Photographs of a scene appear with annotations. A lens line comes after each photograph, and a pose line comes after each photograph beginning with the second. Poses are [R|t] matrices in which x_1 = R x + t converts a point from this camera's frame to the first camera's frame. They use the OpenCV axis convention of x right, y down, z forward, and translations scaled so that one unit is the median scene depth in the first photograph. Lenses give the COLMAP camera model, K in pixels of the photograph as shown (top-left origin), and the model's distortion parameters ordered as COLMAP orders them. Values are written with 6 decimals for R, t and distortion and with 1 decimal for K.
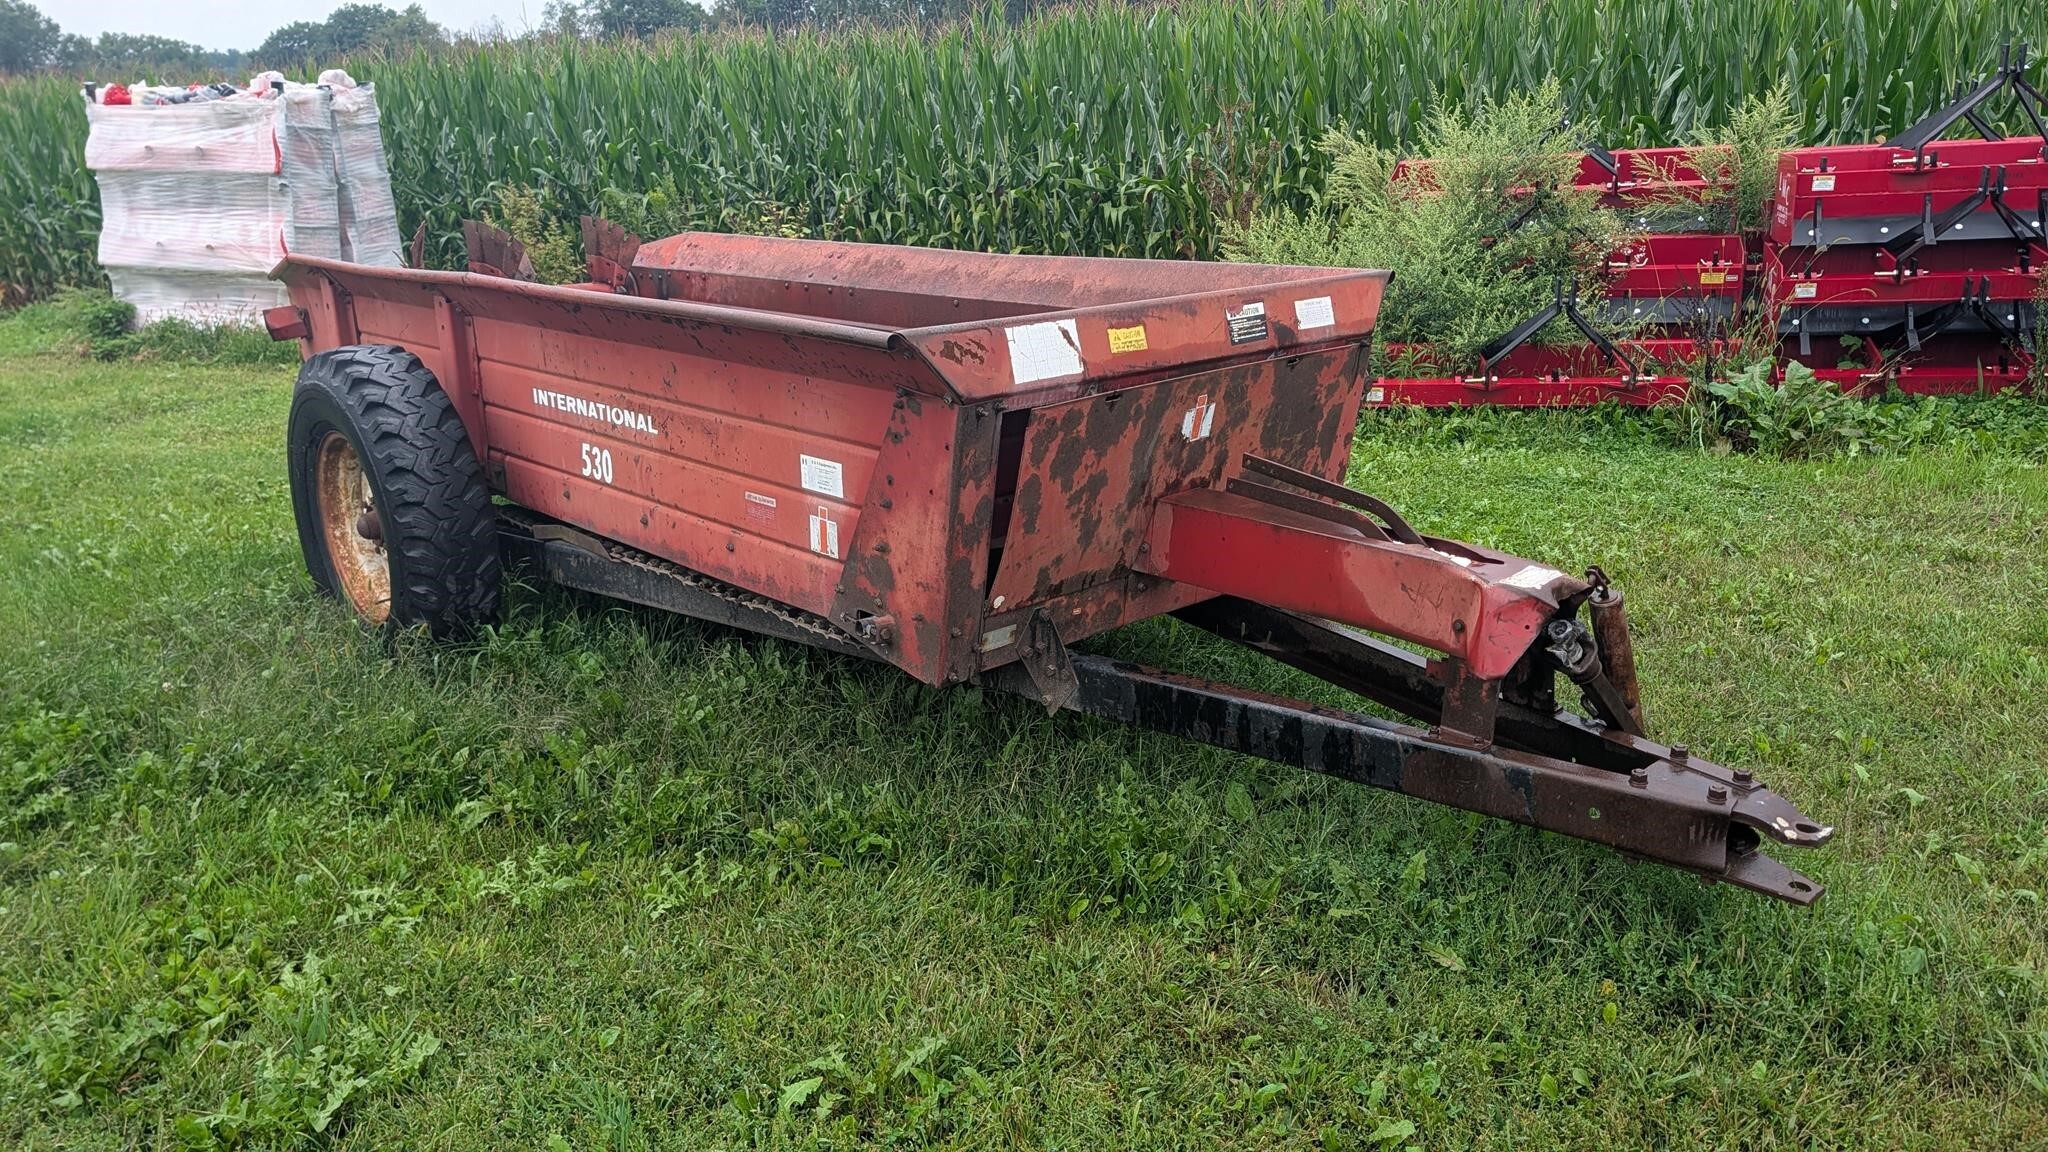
lens RADIAL K [[1491.6, 0, 1032.8], [0, 1491.6, 532.8], [0, 0, 1]] dist [0.019886, -0.009621]
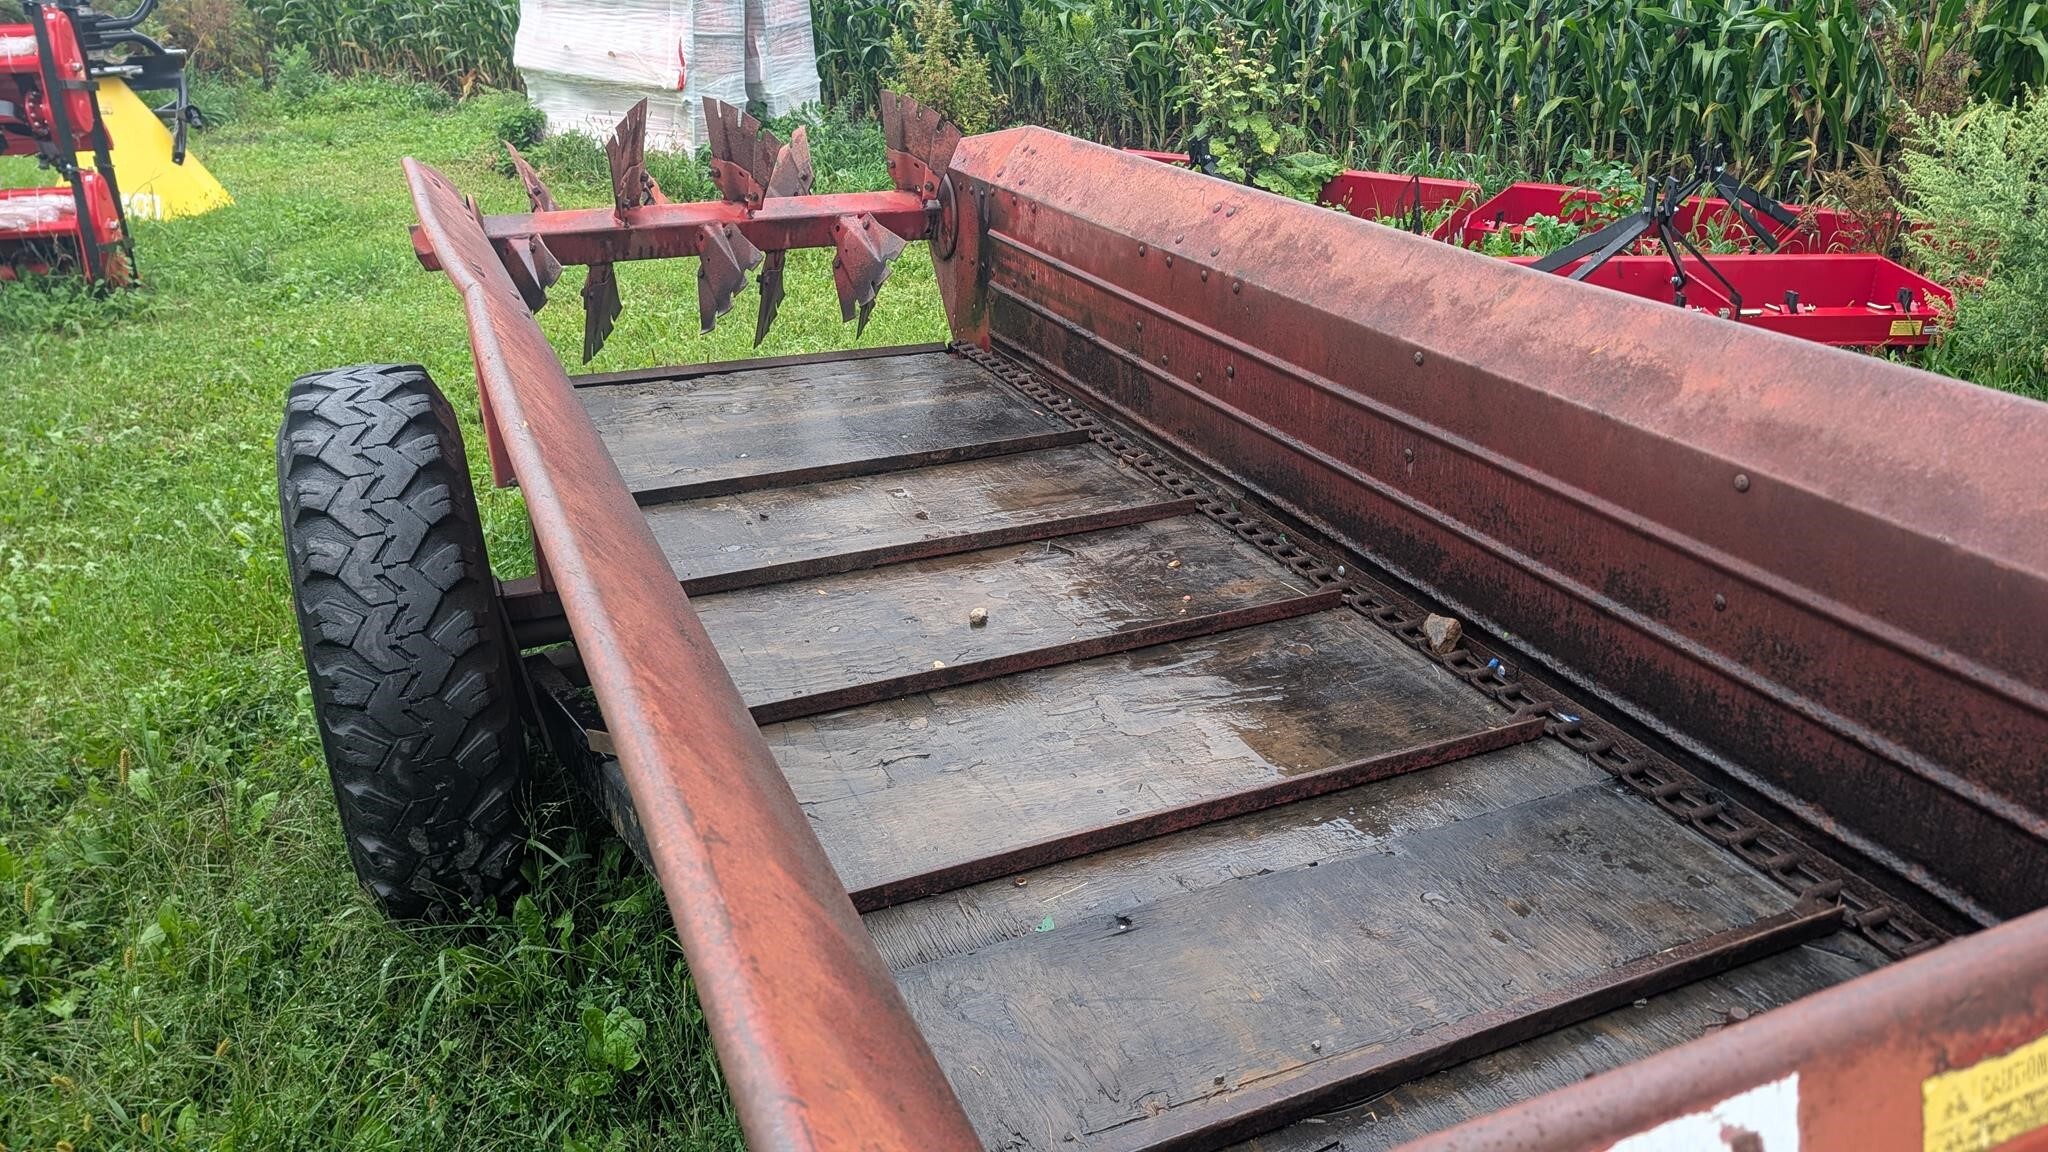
lens RADIAL K [[1491.6, 0, 1032.8], [0, 1491.6, 532.8], [0, 0, 1]] dist [0.019886, -0.009621]
pose [[0.945535, 0.138881, -0.294408, -0.007358], [-0.097612, 0.983768, 0.150575, -0.066567], [0.310541, -0.113636, 0.943743, 0.196644]]
